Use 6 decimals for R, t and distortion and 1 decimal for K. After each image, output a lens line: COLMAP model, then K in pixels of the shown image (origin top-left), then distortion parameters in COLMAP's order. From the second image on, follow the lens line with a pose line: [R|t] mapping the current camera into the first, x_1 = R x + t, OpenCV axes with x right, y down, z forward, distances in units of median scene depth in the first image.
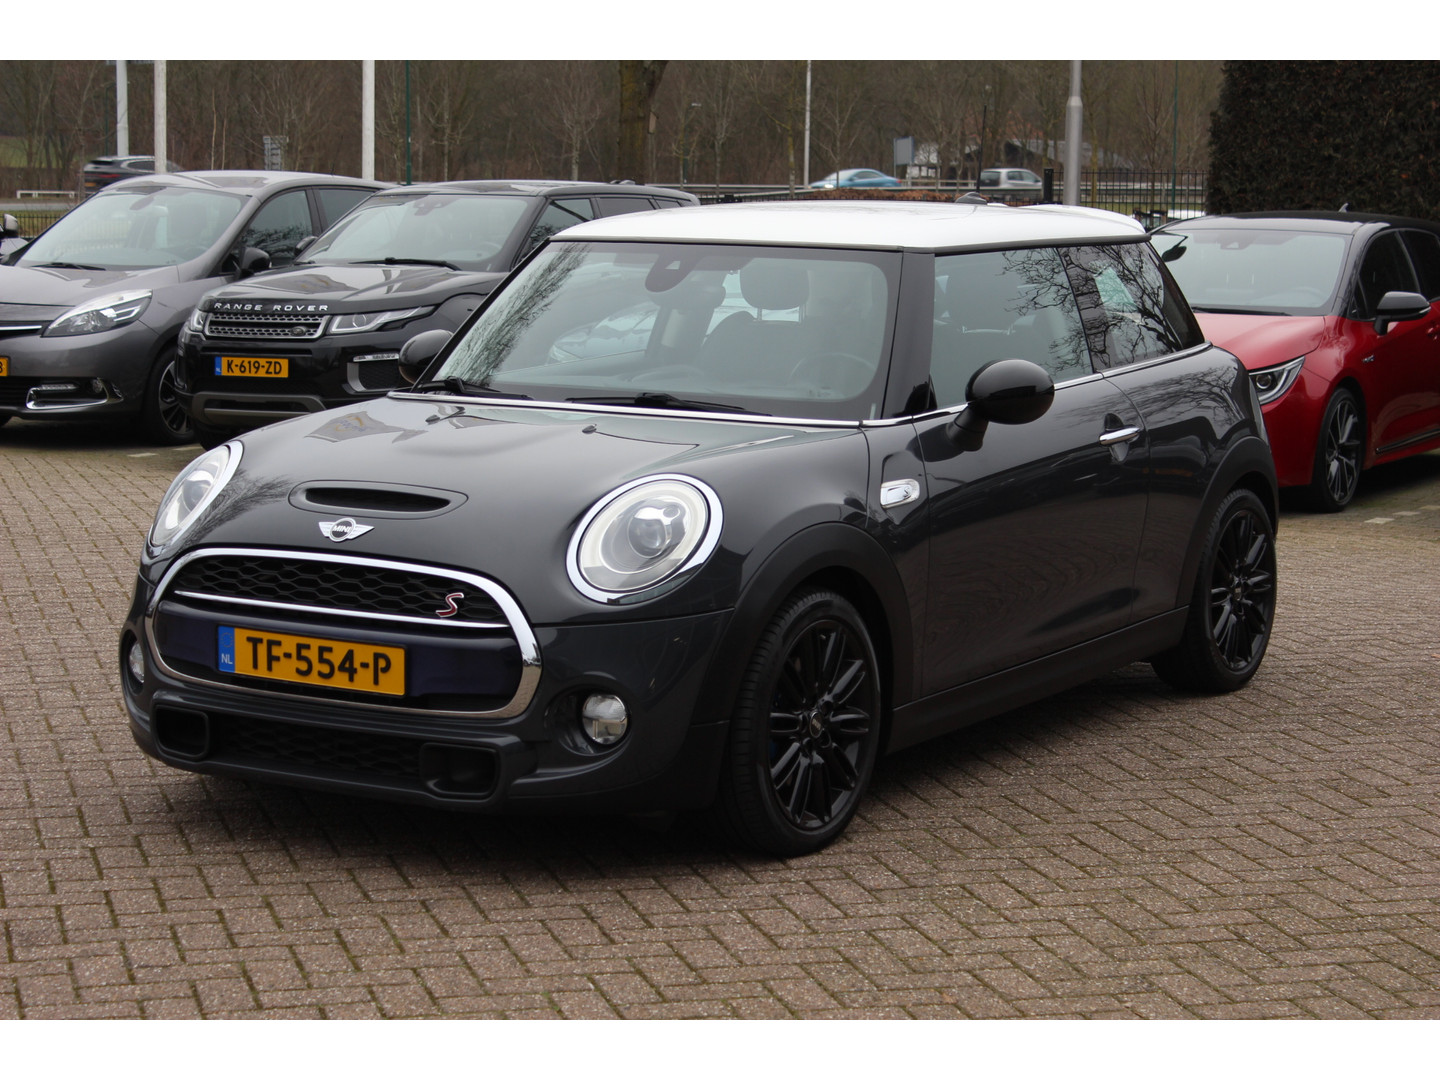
lens RADIAL K [[3099.2, 0, 724.2], [0, 3099.2, 540.4], [0, 0, 1]] dist [0.055692, 0.000000]
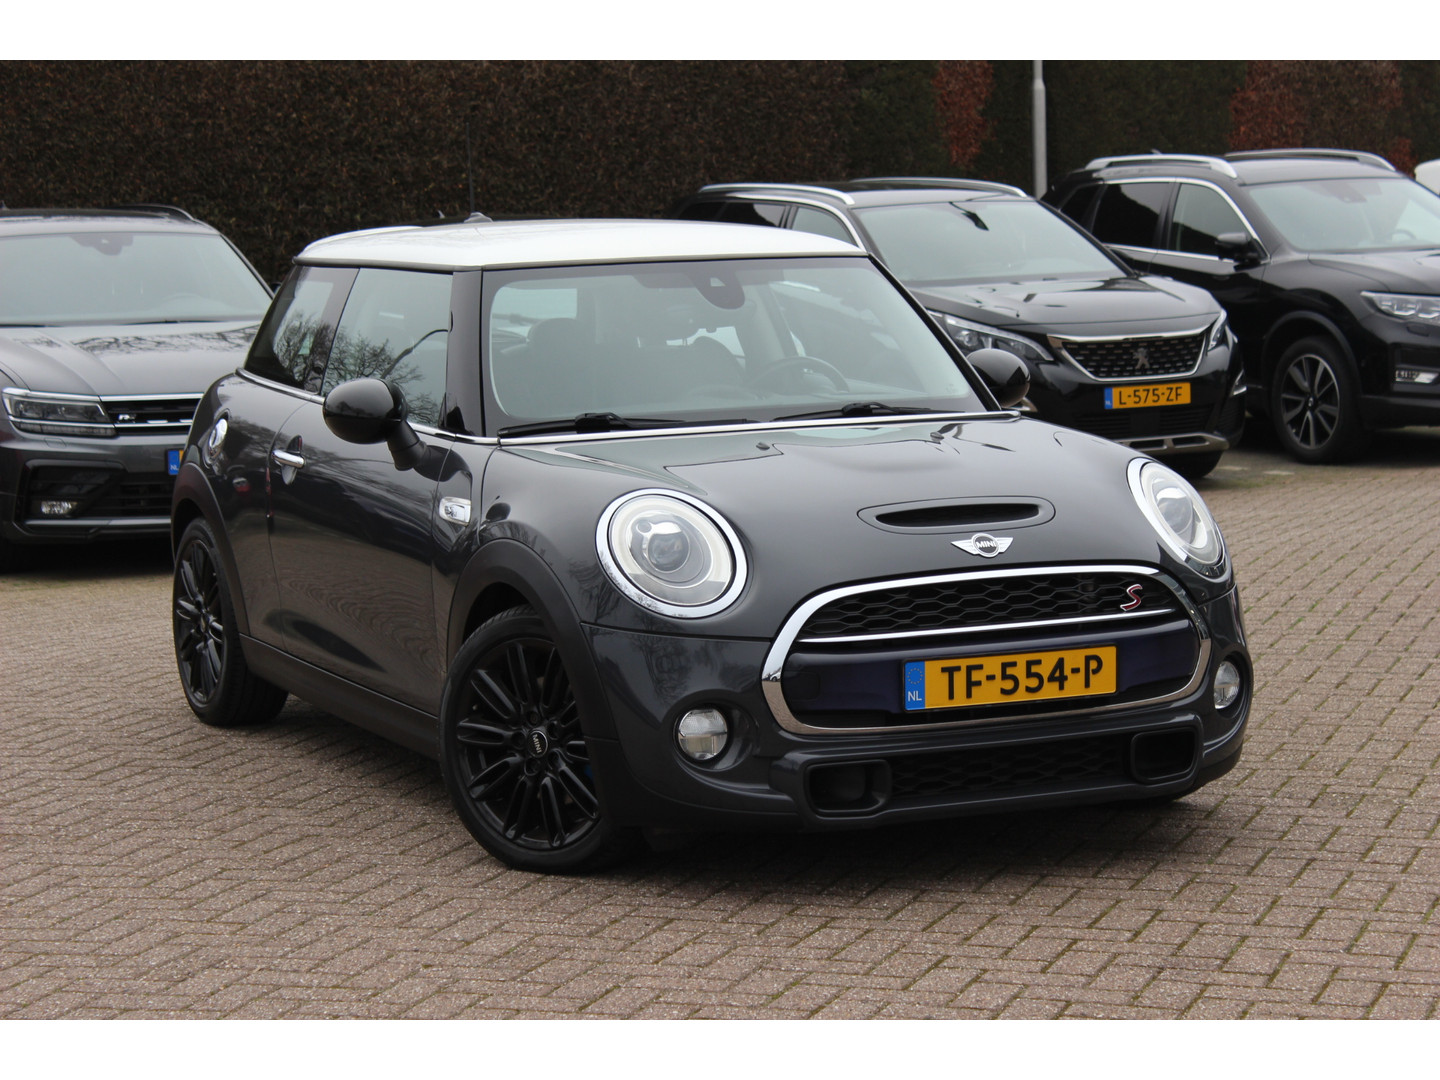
lens RADIAL K [[3493.0, 0, 718.4], [0, 3493.0, 541.4], [0, 0, 1]] dist [0.102986, 0.000000]
pose [[0.555929, -0.109777, 0.823949, -1.074314], [0.133518, 0.990163, 0.041836, -0.061770], [-0.820437, 0.086754, 0.565117, 0.441354]]
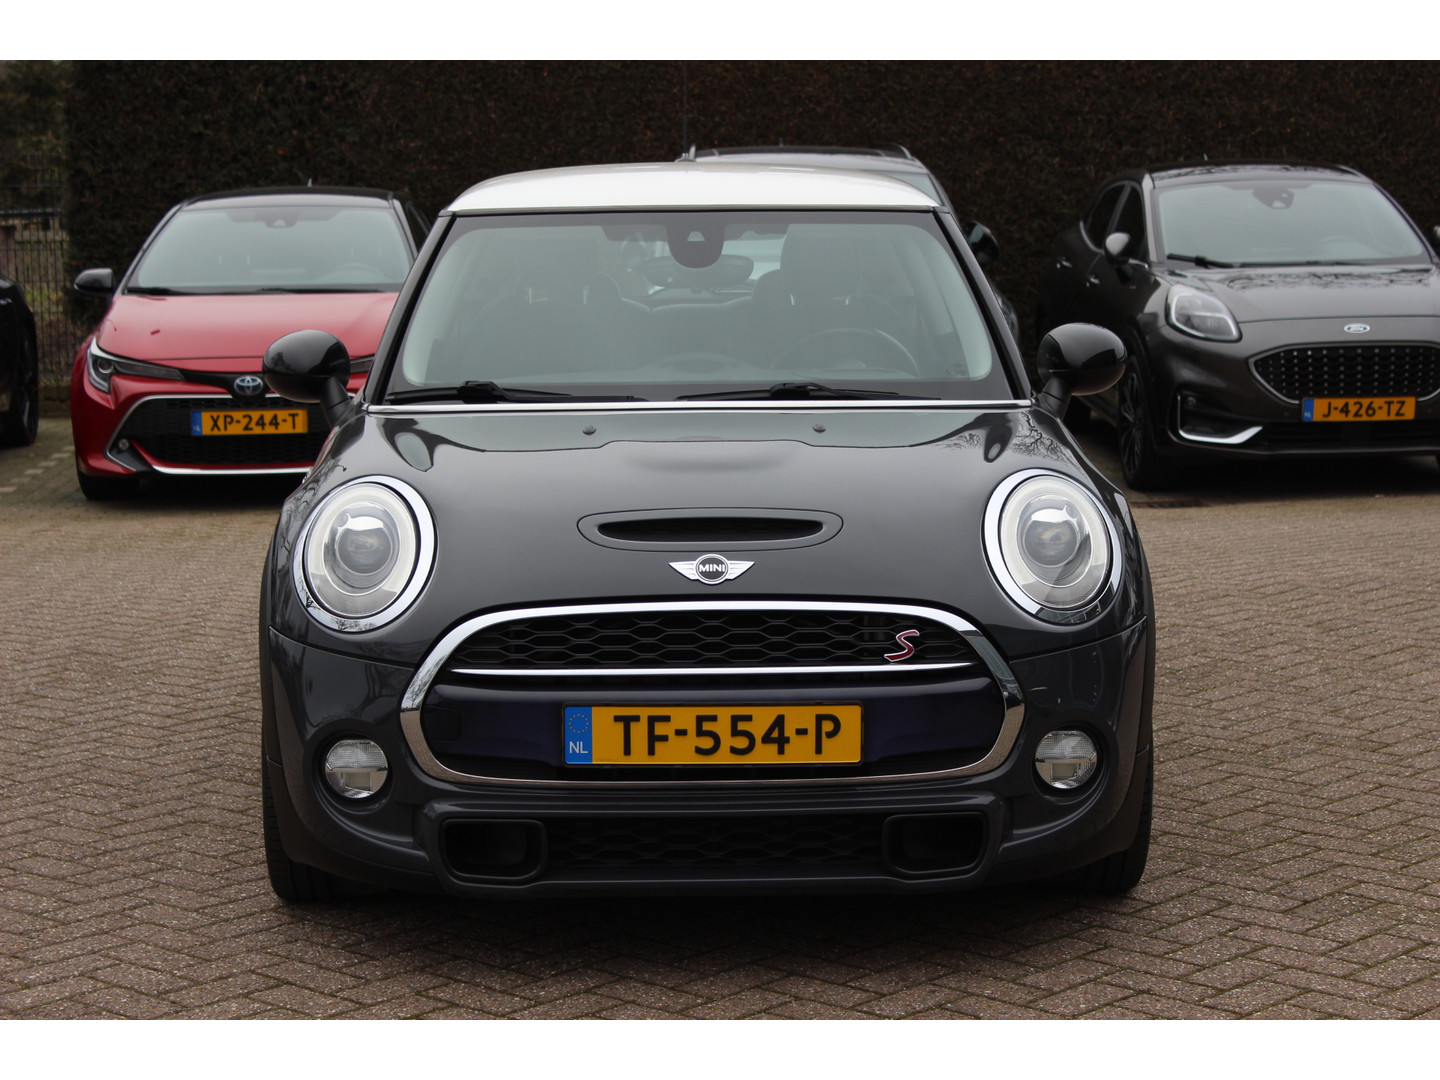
lens RADIAL K [[3042.8, 0, 712.5], [0, 3042.8, 538.5], [0, 0, 1]] dist [-0.018810, 0.000000]
pose [[0.840858, -0.087878, 0.534074, -0.539629], [0.085326, 0.995915, 0.029532, -0.034367], [-0.534488, 0.020738, 0.844922, 0.331824]]
